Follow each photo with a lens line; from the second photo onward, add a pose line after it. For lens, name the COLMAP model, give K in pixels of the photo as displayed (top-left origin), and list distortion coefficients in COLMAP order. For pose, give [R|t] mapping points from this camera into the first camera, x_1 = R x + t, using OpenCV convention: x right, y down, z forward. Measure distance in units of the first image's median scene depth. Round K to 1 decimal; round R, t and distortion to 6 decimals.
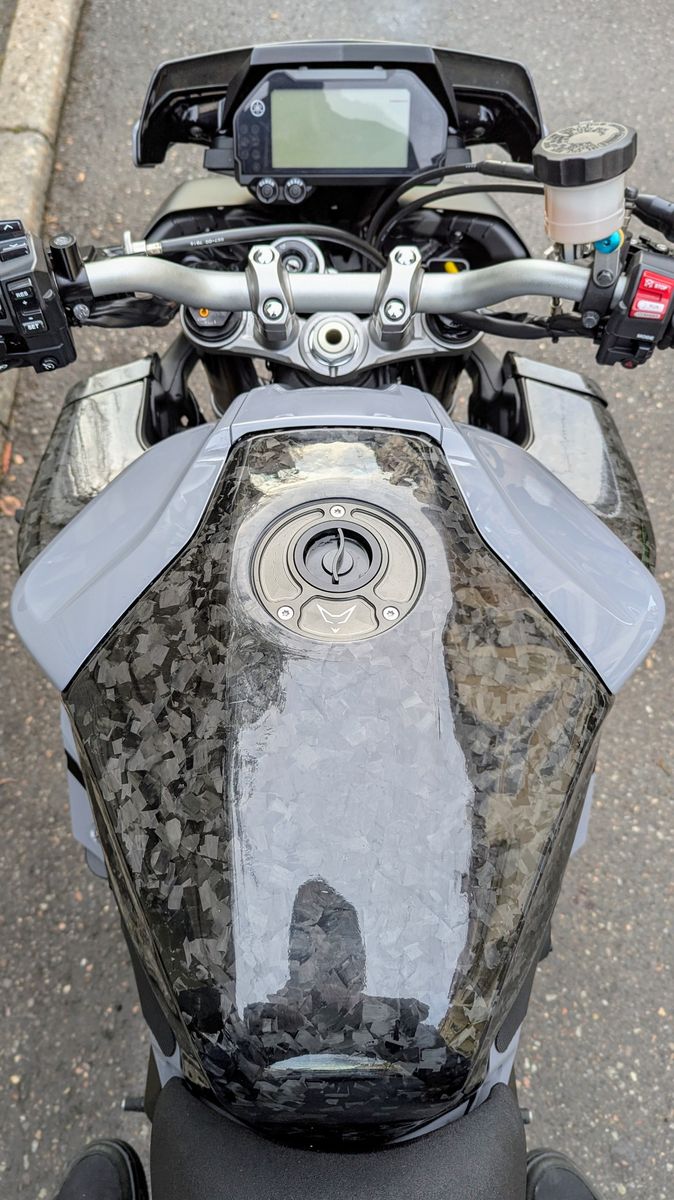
lens RADIAL K [[906.4, 0, 312.0], [0, 906.4, 599.4], [0, 0, 1]] dist [0.030837, -0.004727]
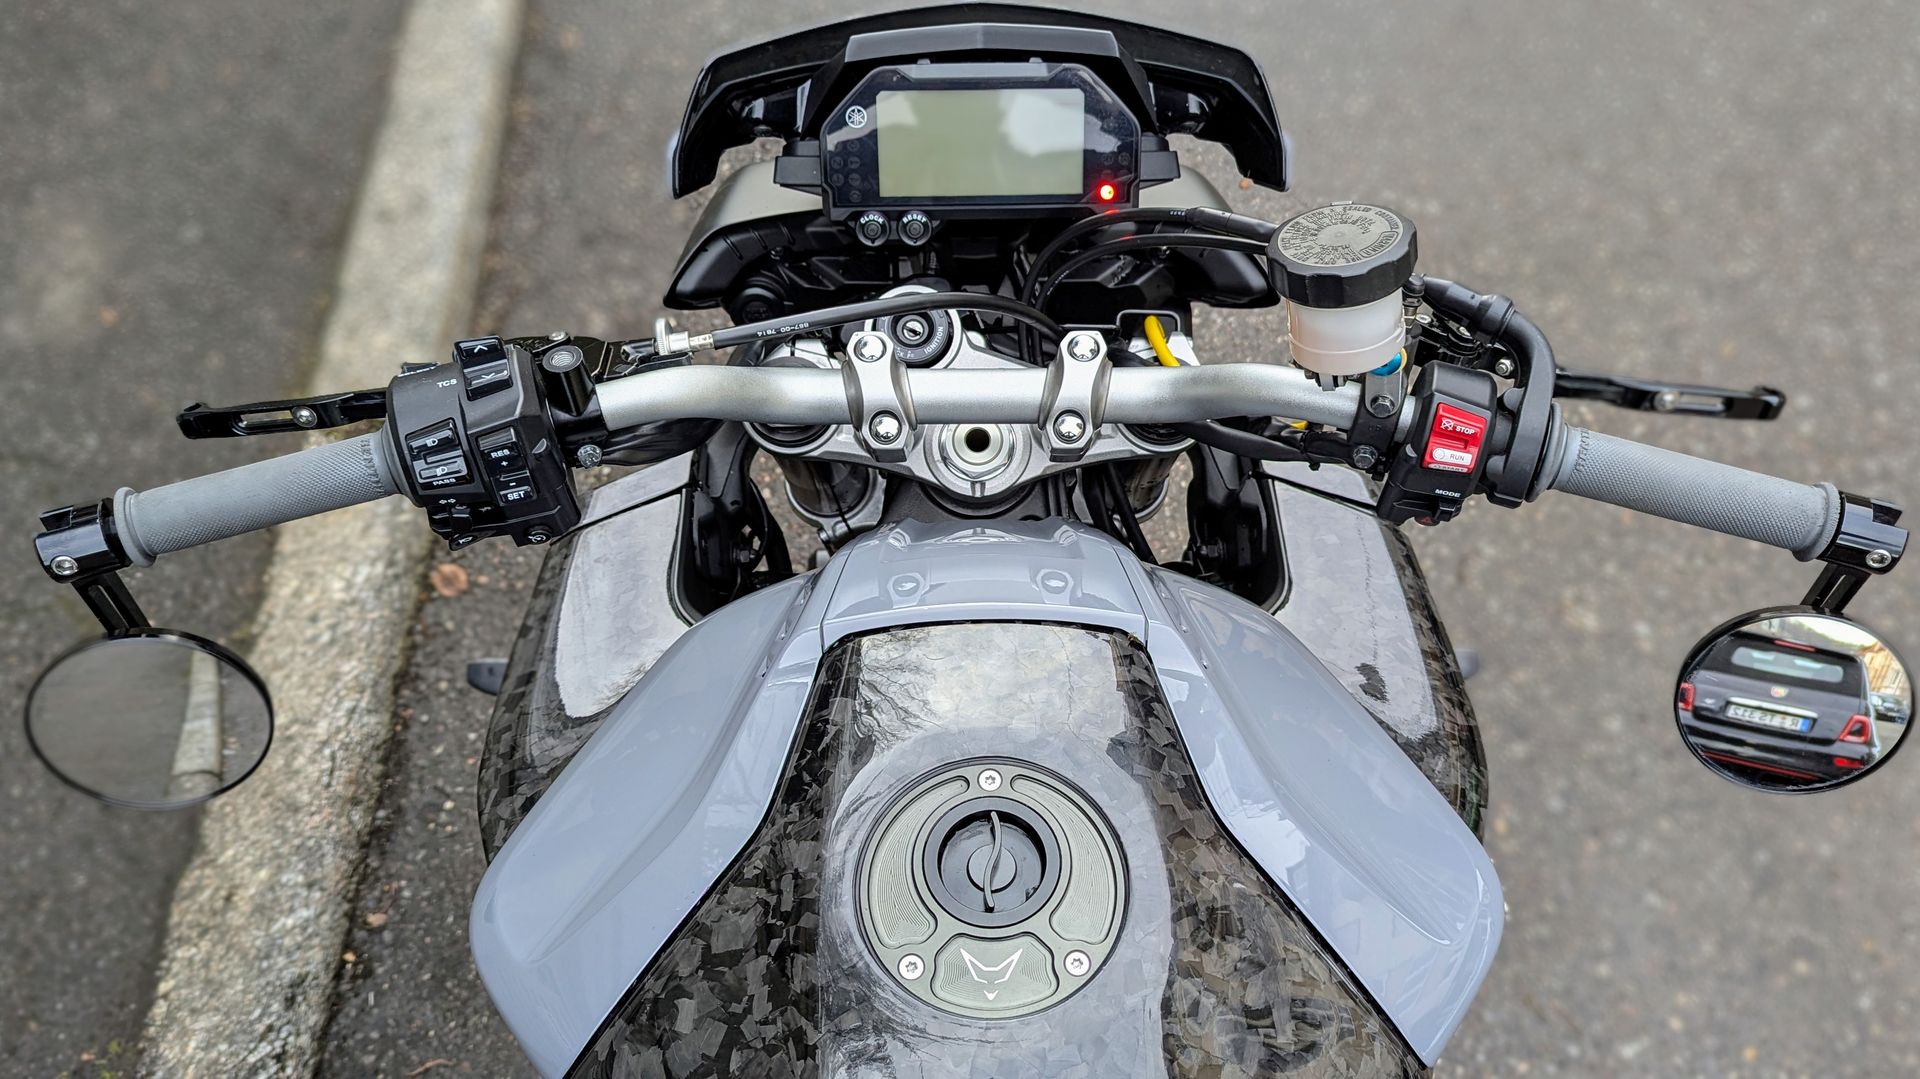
lens RADIAL K [[1497.5, 0, 990.4], [0, 1497.5, 467.0], [0, 0, 1]] dist [0.045097, -0.004931]
pose [[0.999362, -0.017140, 0.031320, -0.000776], [0.020469, 0.993802, -0.109266, -0.175039], [-0.029253, 0.109837, 0.993519, -0.070499]]
